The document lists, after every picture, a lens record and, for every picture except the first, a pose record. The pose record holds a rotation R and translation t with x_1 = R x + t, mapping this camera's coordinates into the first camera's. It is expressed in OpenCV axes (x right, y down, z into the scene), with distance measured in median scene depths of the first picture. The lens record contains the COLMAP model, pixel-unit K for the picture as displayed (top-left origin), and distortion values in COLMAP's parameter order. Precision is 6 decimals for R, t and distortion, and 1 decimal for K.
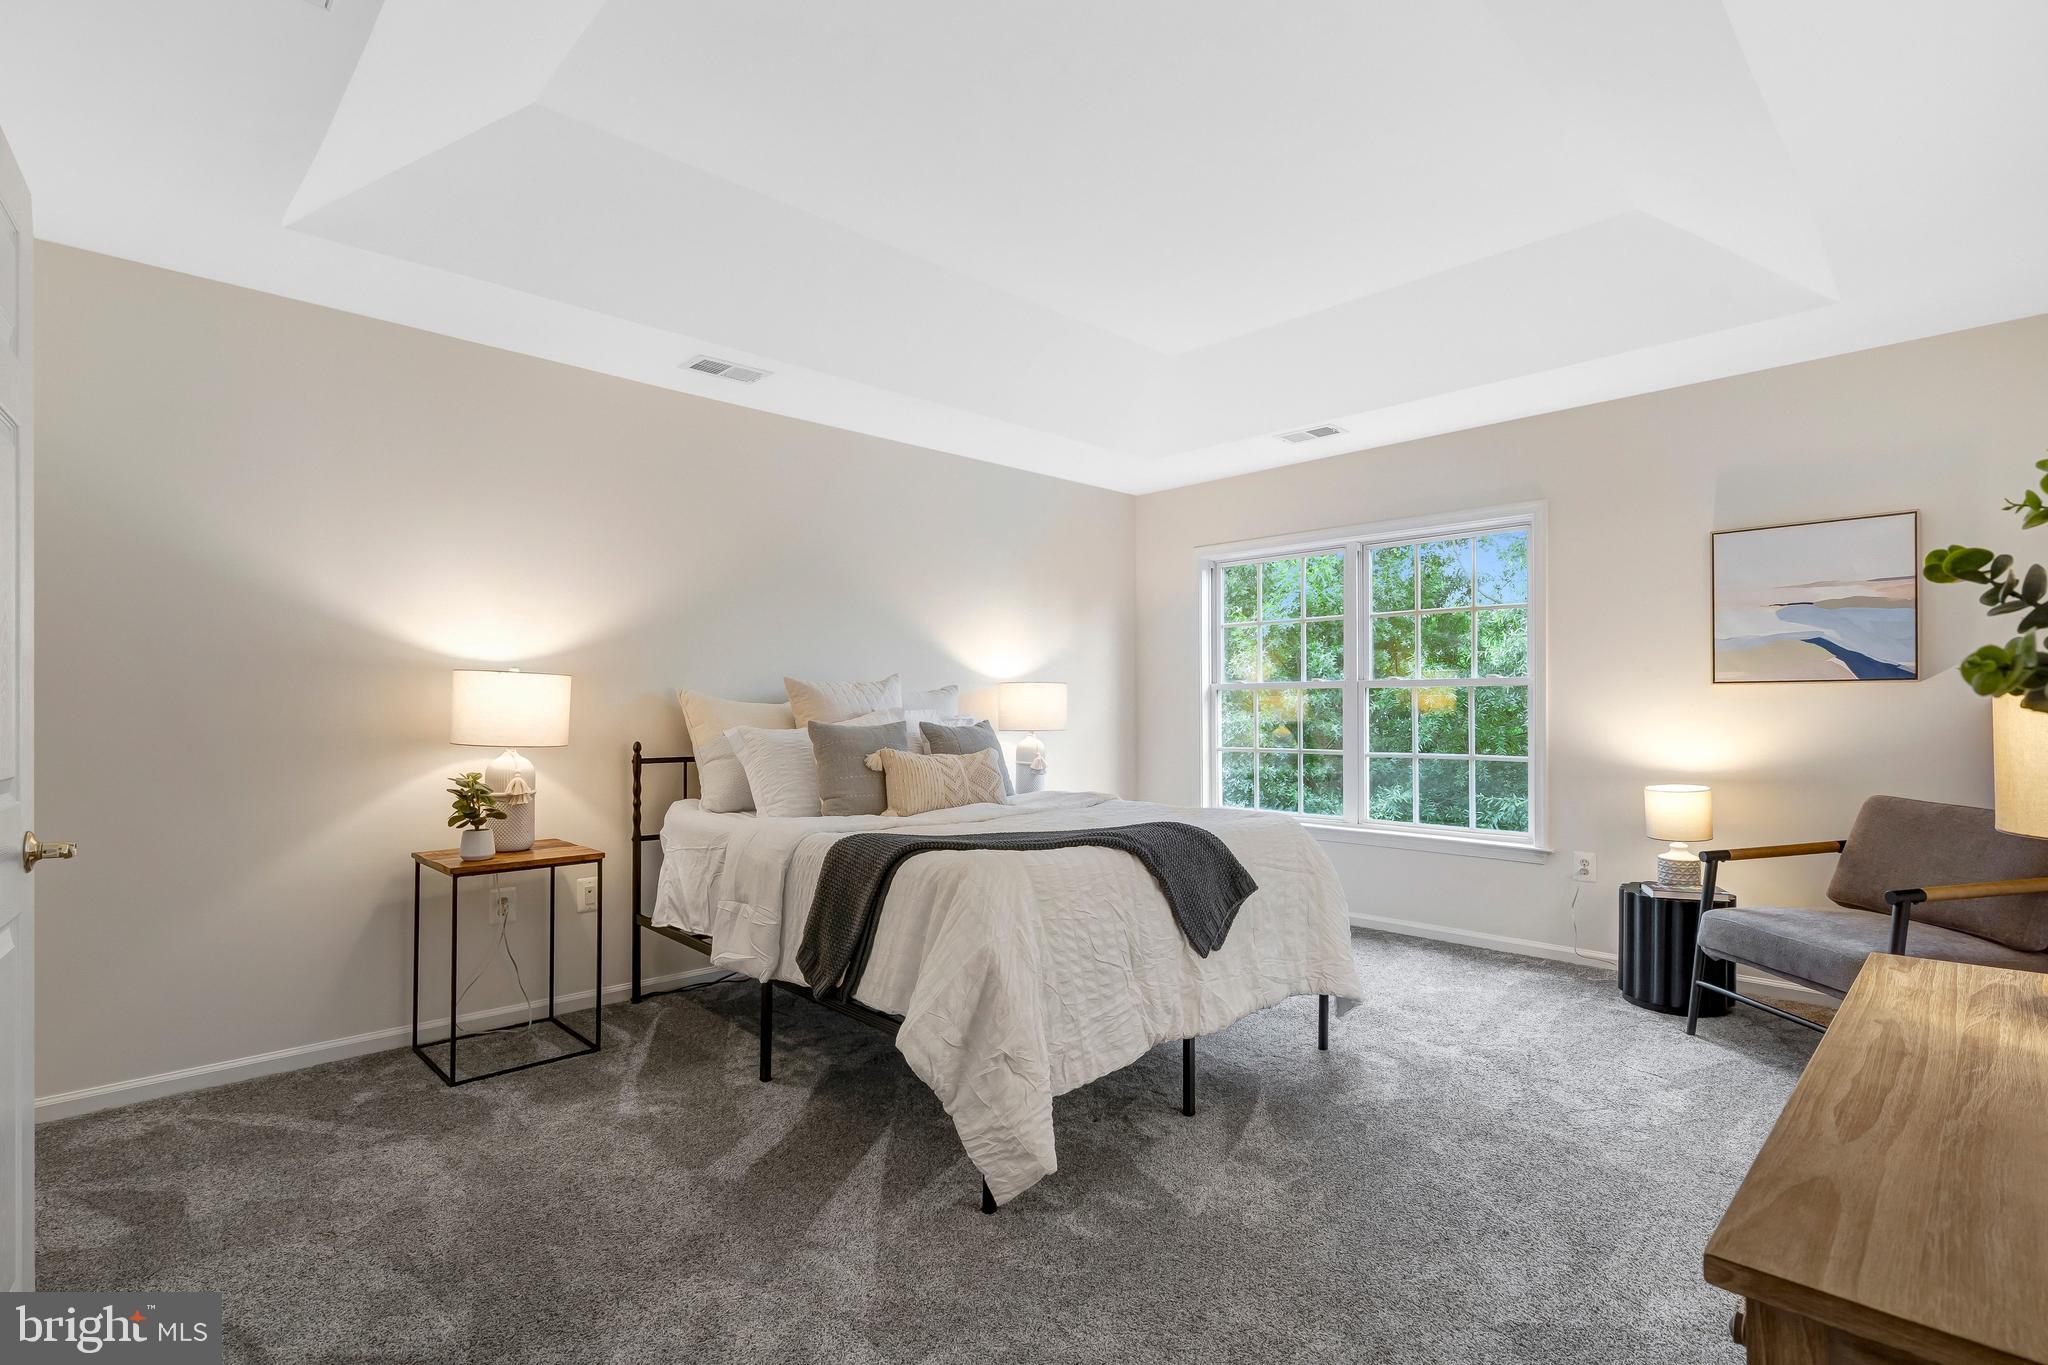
lens RADIAL K [[949.5, 0, 1013.6], [0, 949.5, 696.3], [0, 0, 1]] dist [-0.008993, 0.003385]
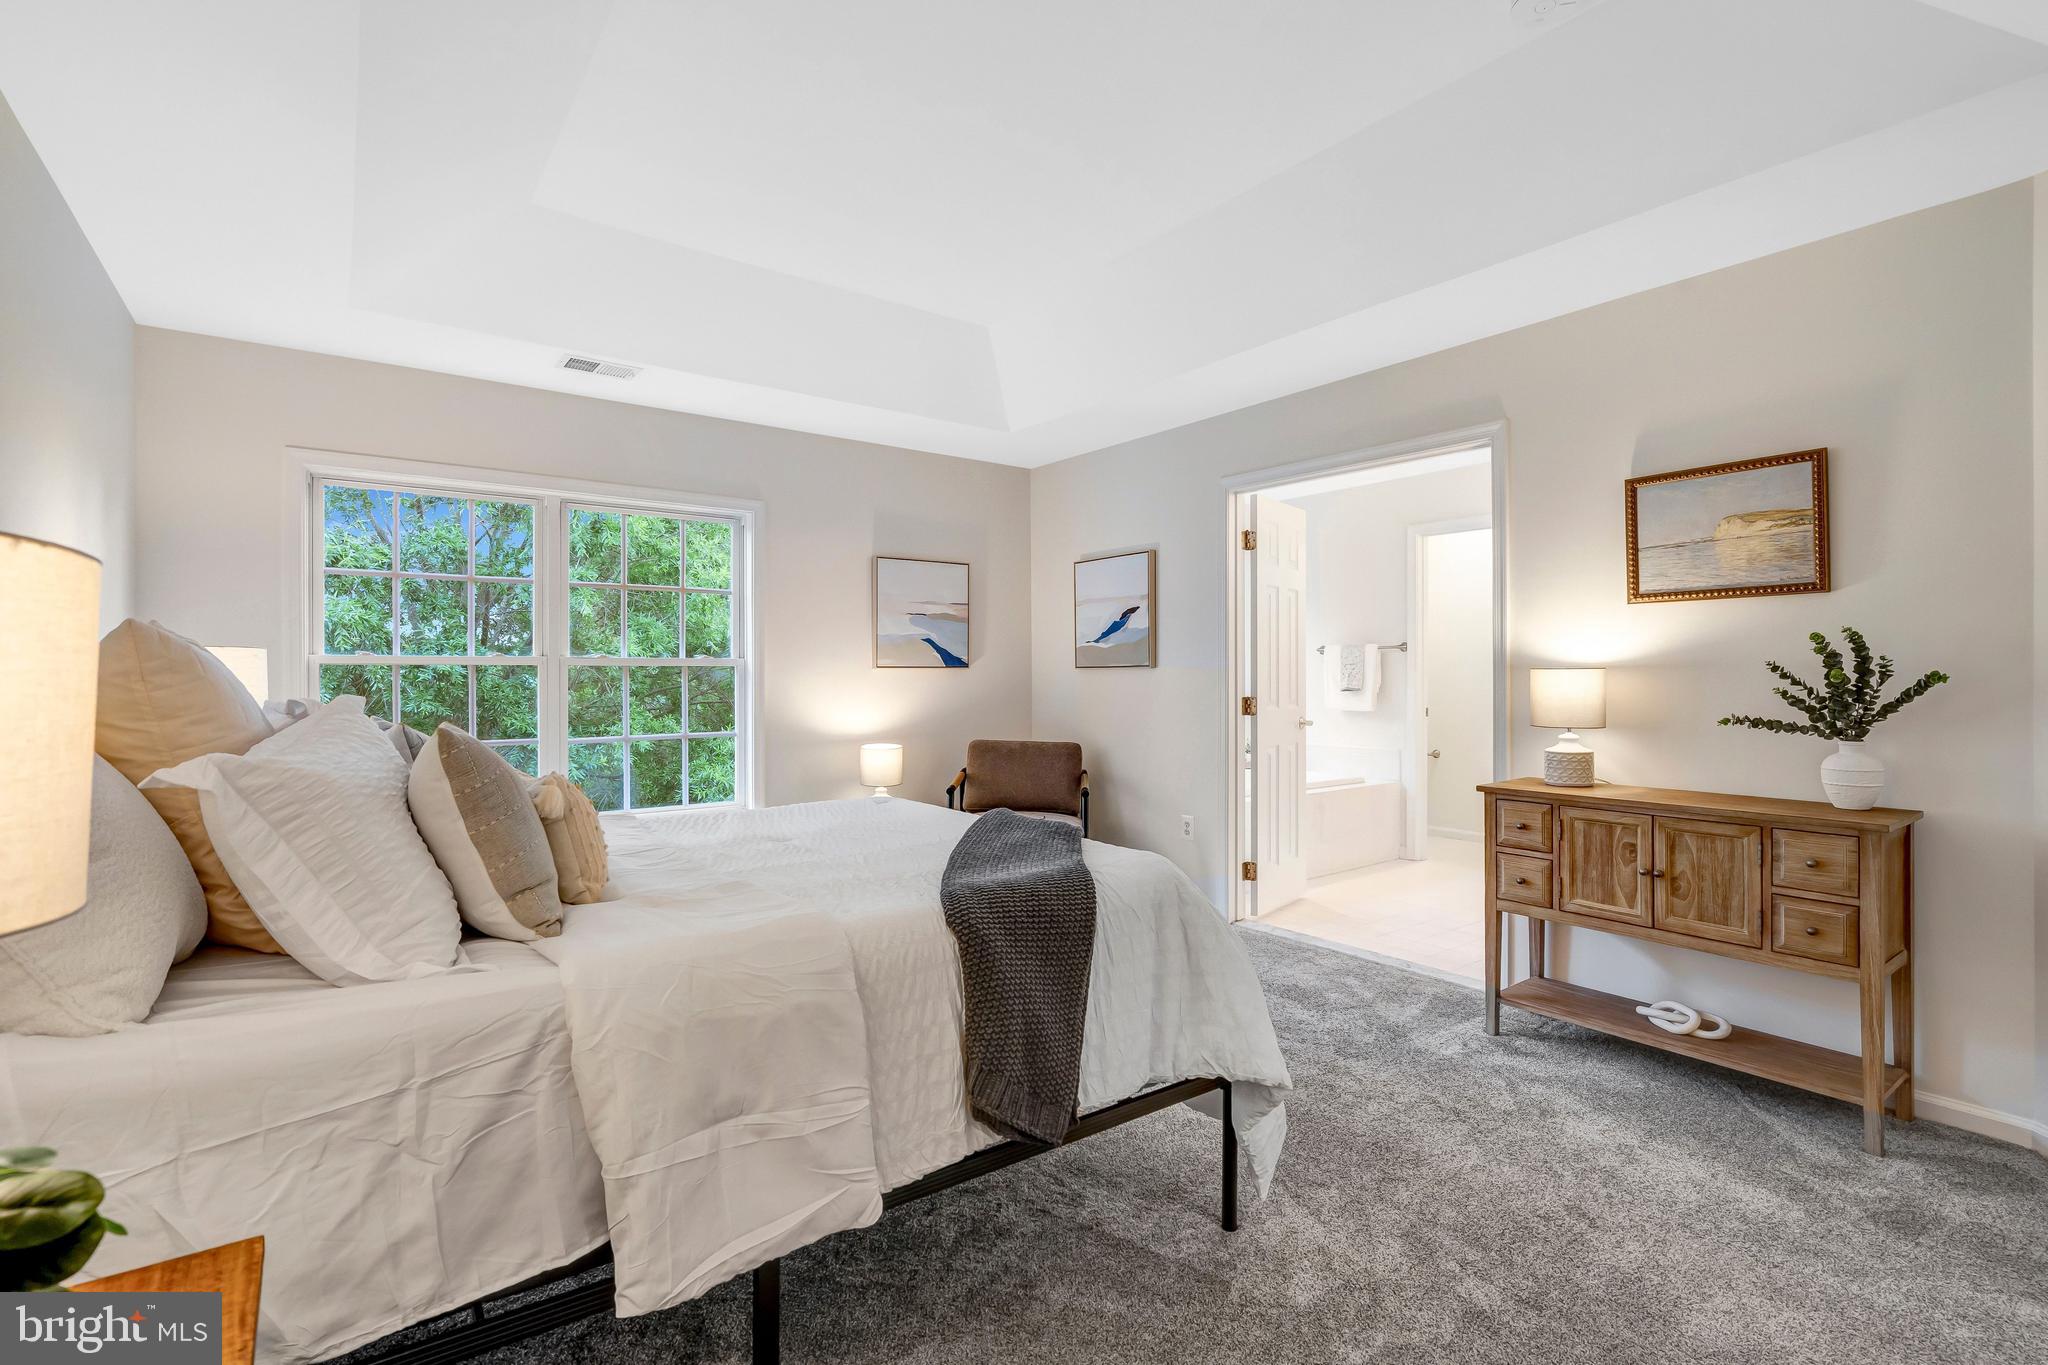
lens RADIAL K [[949.5, 0, 1016.6], [0, 949.5, 671.1], [0, 0, 1]] dist [-0.008993, 0.003385]
pose [[0.127368, 0.005830, 0.991838, -0.614465], [-0.006329, 0.999967, -0.005065, -0.003392], [-0.991835, -0.005633, 0.127400, 0.671423]]
